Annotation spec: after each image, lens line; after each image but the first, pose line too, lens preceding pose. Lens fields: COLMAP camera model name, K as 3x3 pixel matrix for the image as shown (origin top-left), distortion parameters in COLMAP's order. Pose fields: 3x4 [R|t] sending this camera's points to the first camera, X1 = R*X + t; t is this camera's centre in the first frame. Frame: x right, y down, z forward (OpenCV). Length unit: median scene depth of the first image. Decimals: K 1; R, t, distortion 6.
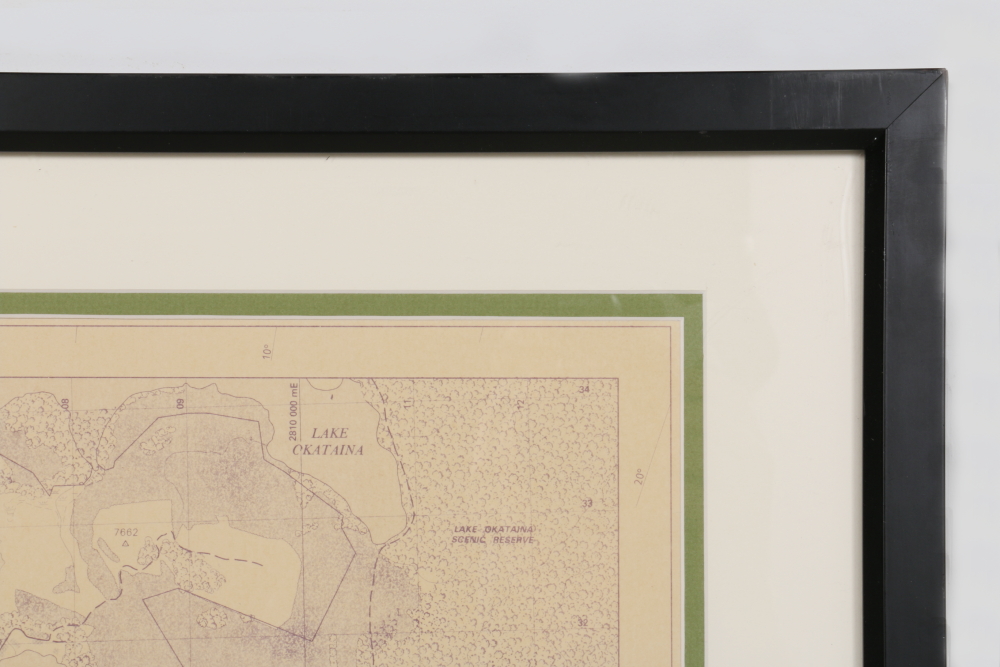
lens RADIAL K [[2453.5, 0, 499.9], [0, 2453.5, 334.3], [0, 0, 1]] dist [0.083185, 0.000000]
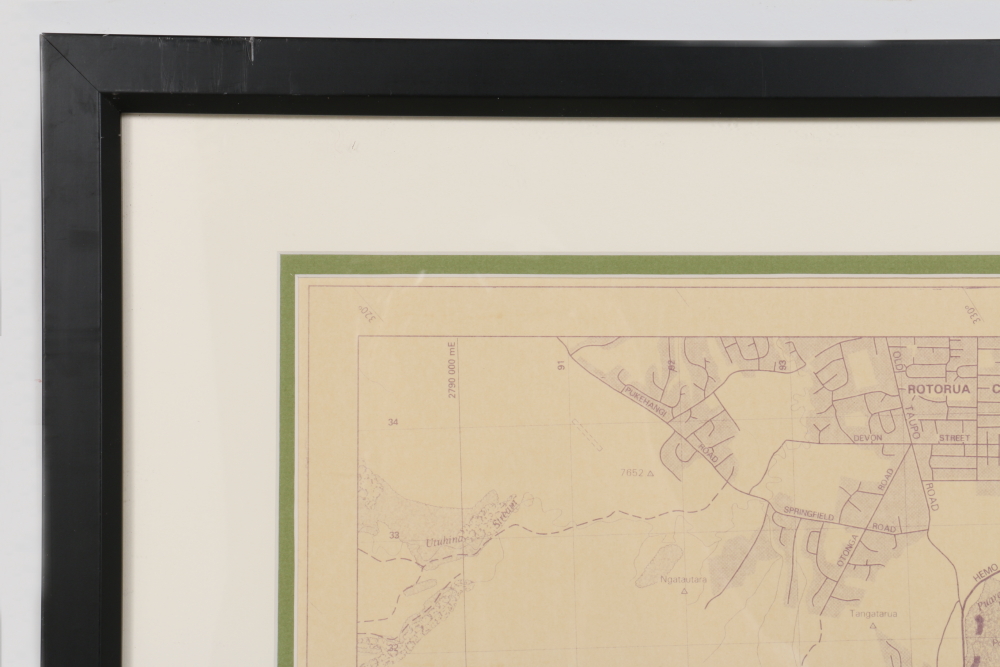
lens RADIAL K [[2404.2, 0, 499.6], [0, 2404.2, 337.0], [0, 0, 1]] dist [0.169373, 0.000000]
pose [[0.995843, 0.000036, 0.091083, -0.186764], [-0.001652, 0.999843, 0.017665, 0.000122], [-0.091068, -0.017742, 0.995687, 0.000983]]
